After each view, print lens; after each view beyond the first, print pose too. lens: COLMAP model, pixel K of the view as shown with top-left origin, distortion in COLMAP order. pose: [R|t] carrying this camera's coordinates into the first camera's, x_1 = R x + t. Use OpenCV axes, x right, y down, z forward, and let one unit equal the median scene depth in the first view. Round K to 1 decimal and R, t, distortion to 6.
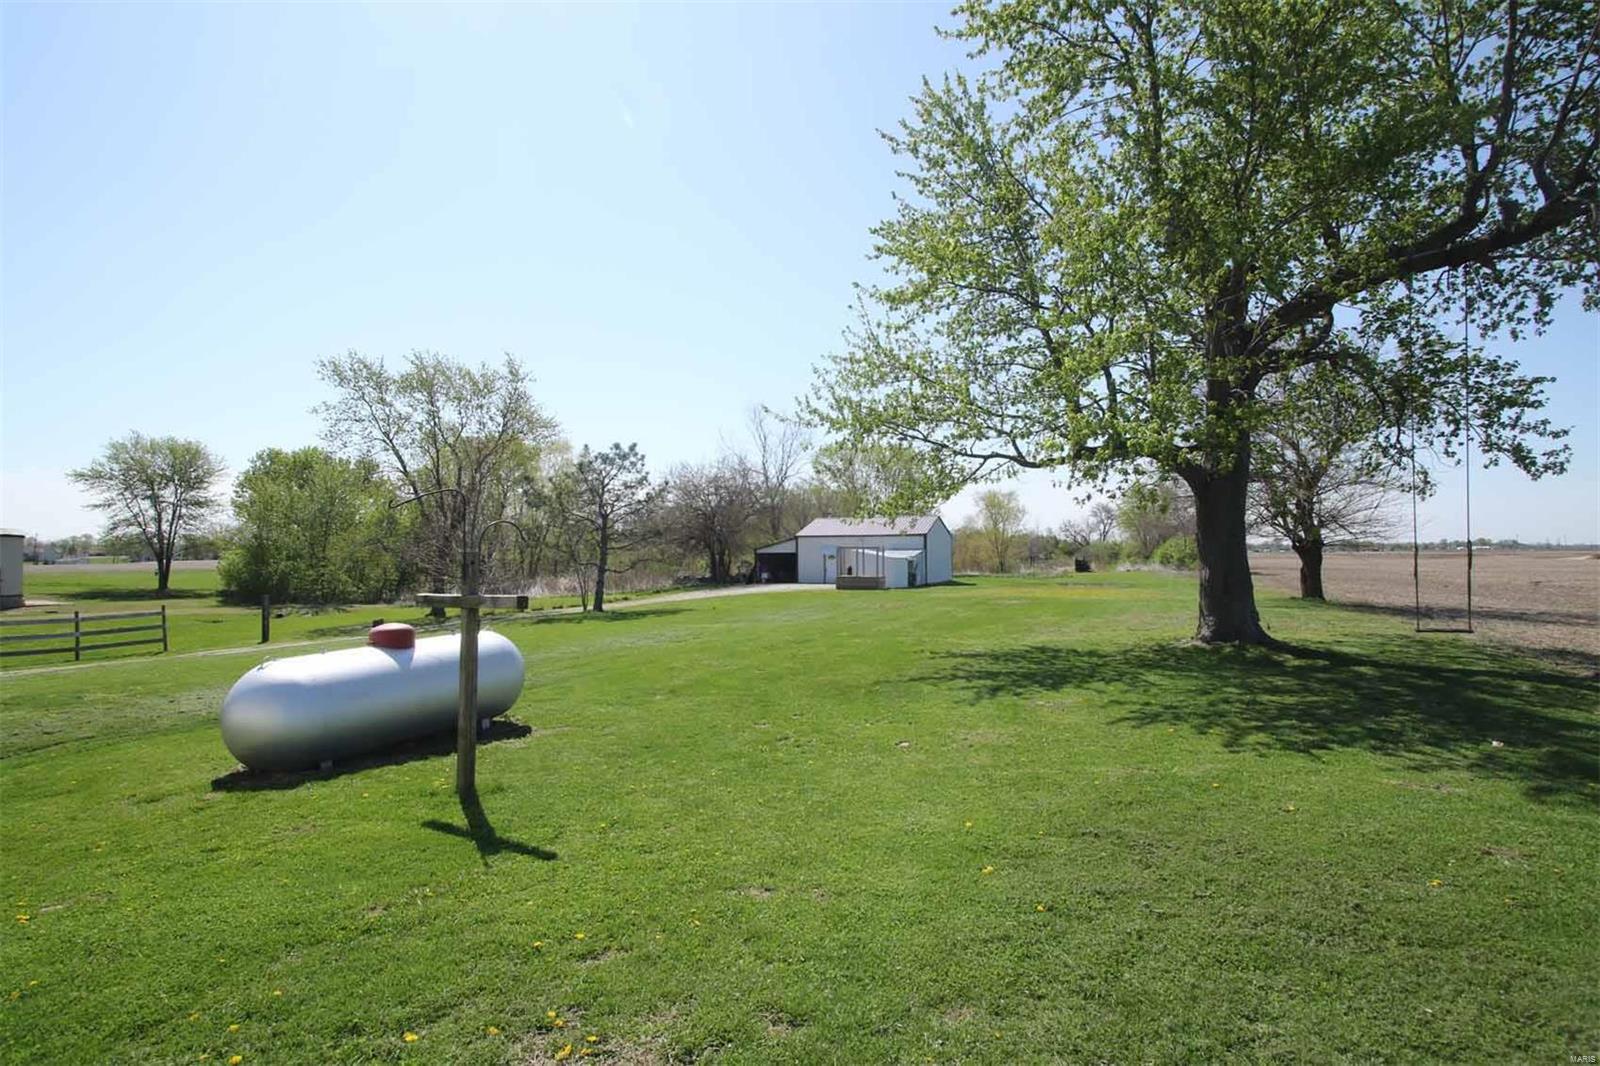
lens RADIAL K [[801.9, 0, 755.4], [0, 801.9, 555.5], [0, 0, 1]] dist [-0.010662, -0.000217]
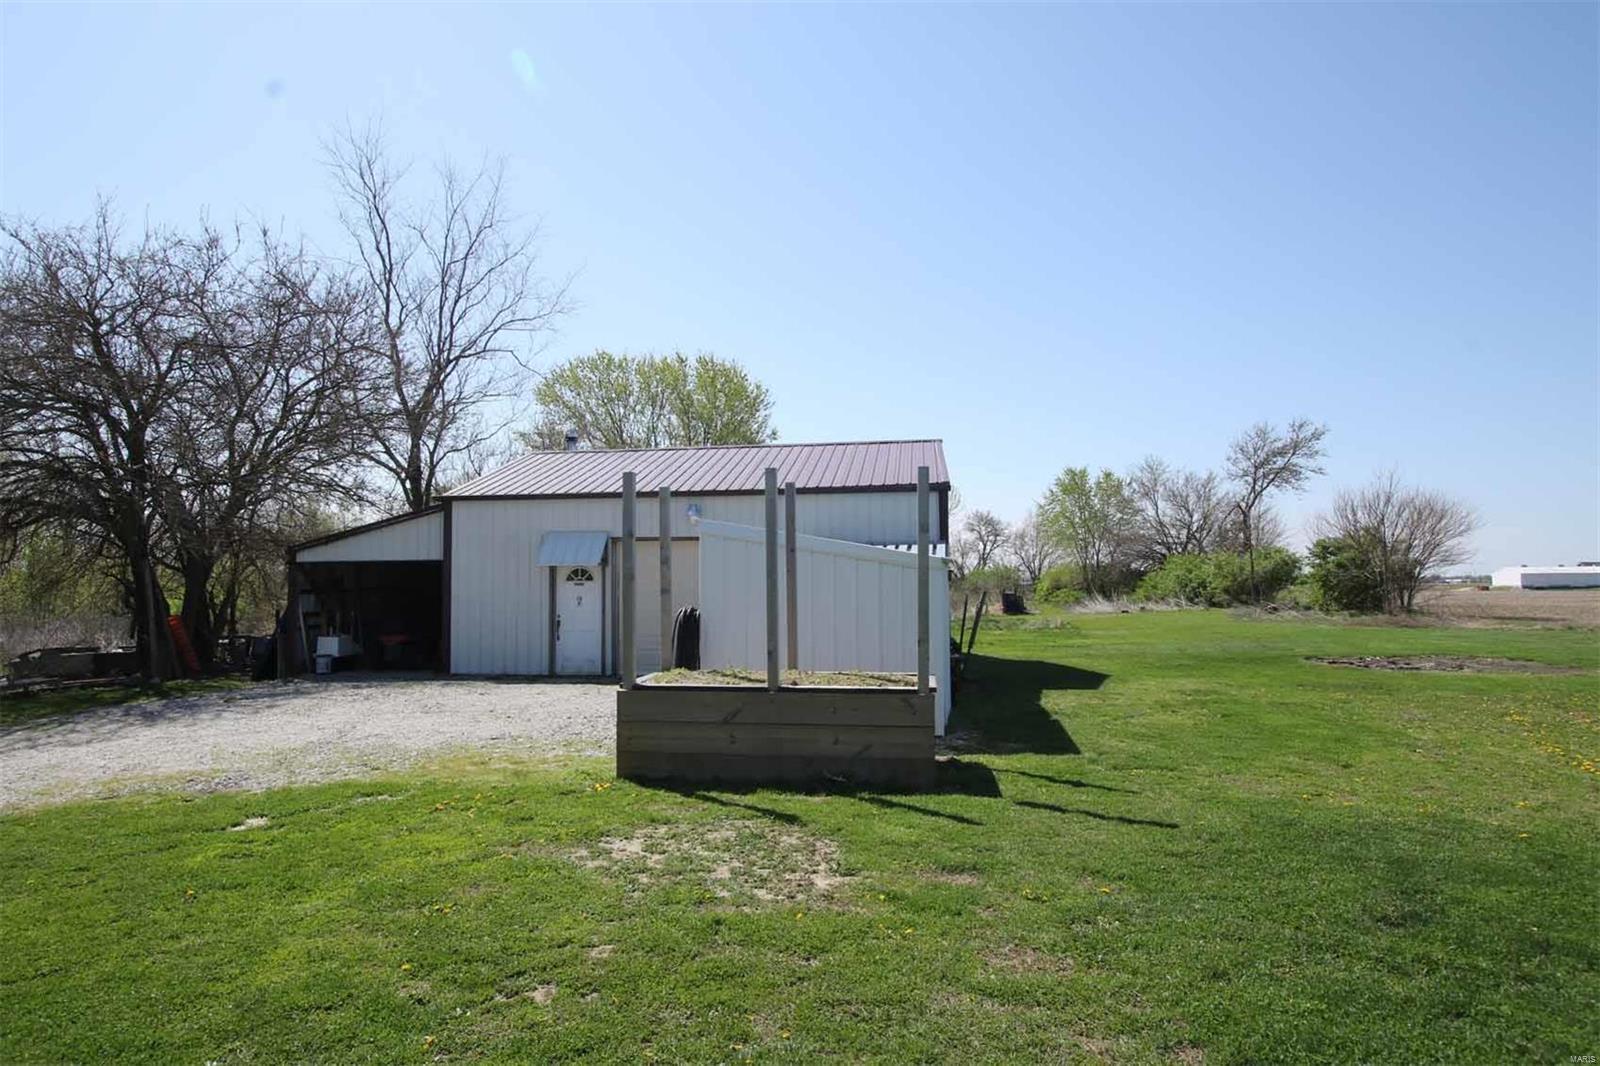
lens RADIAL K [[999.3, 0, 787.5], [0, 999.3, 527.5], [0, 0, 1]] dist [-0.005972, 0.003388]
pose [[0.954114, 0.015122, 0.299061, 0.058143], [0.004658, 0.997854, -0.065315, 0.007669], [-0.299406, 0.063711, 0.951996, 0.629484]]
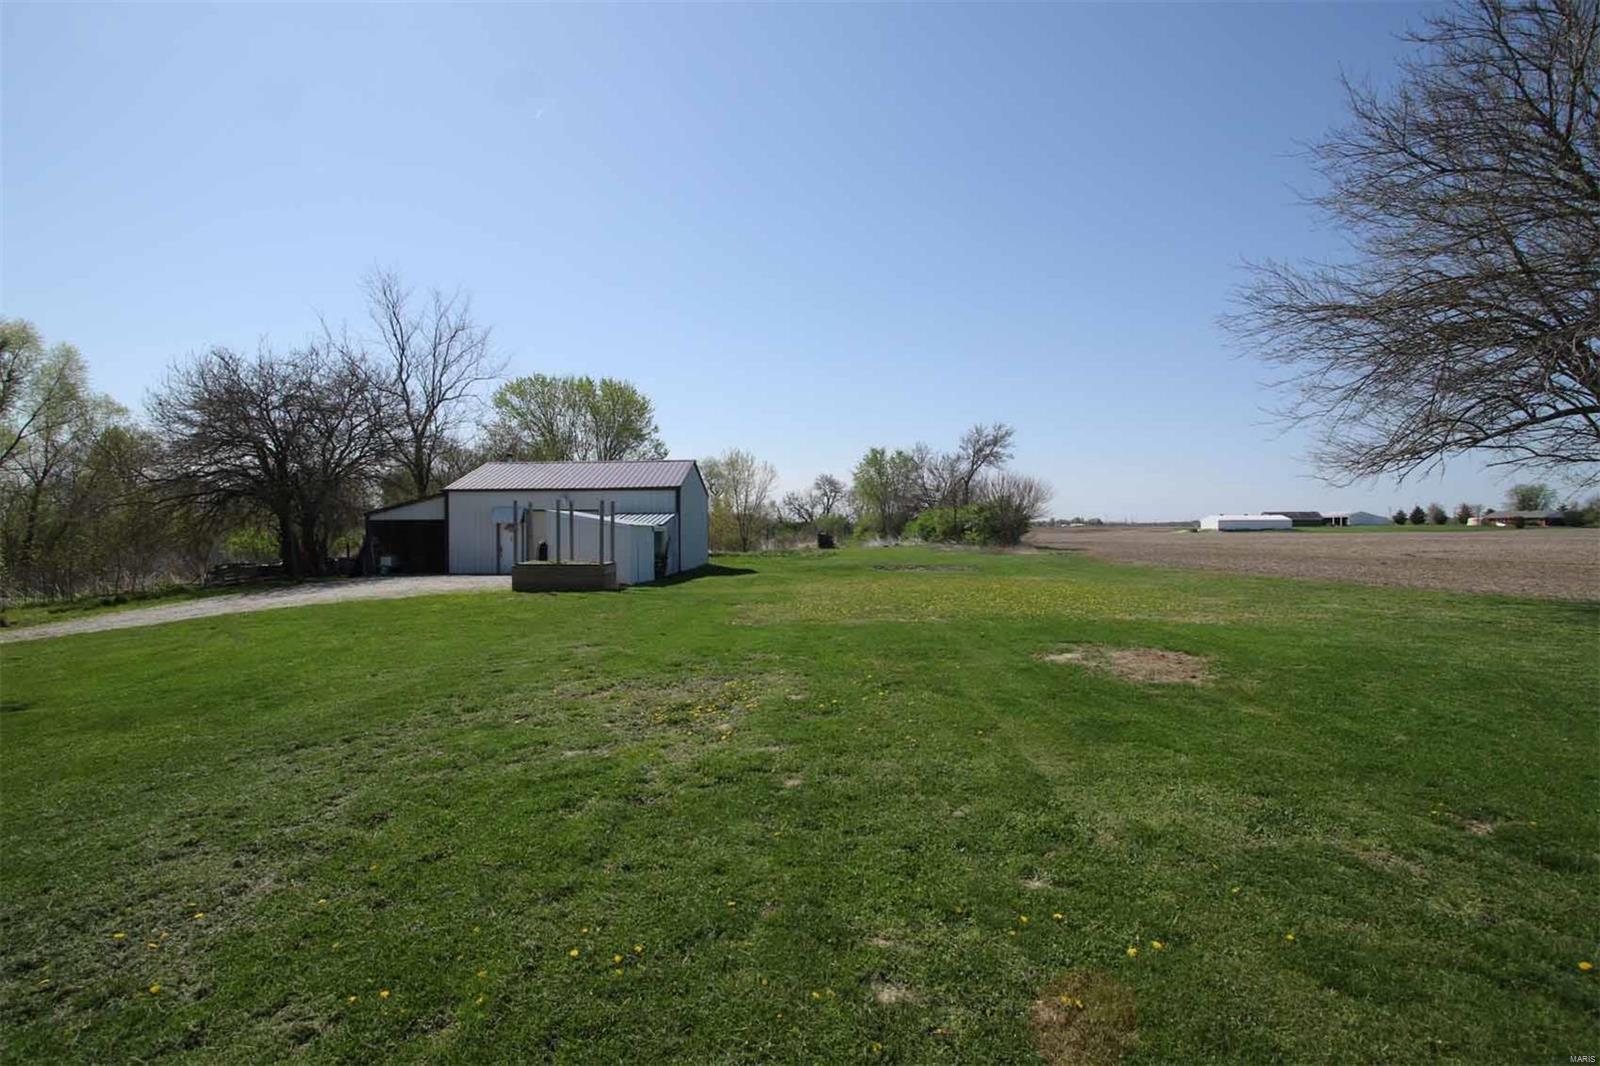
lens RADIAL K [[801.9, 0, 787.4], [0, 801.9, 534.5], [0, 0, 1]] dist [-0.010662, -0.000217]
pose [[0.919288, -0.004018, 0.393565, 0.048786], [0.003234, 0.999991, 0.002655, 0.006088], [-0.393572, -0.001168, 0.919293, 0.383966]]
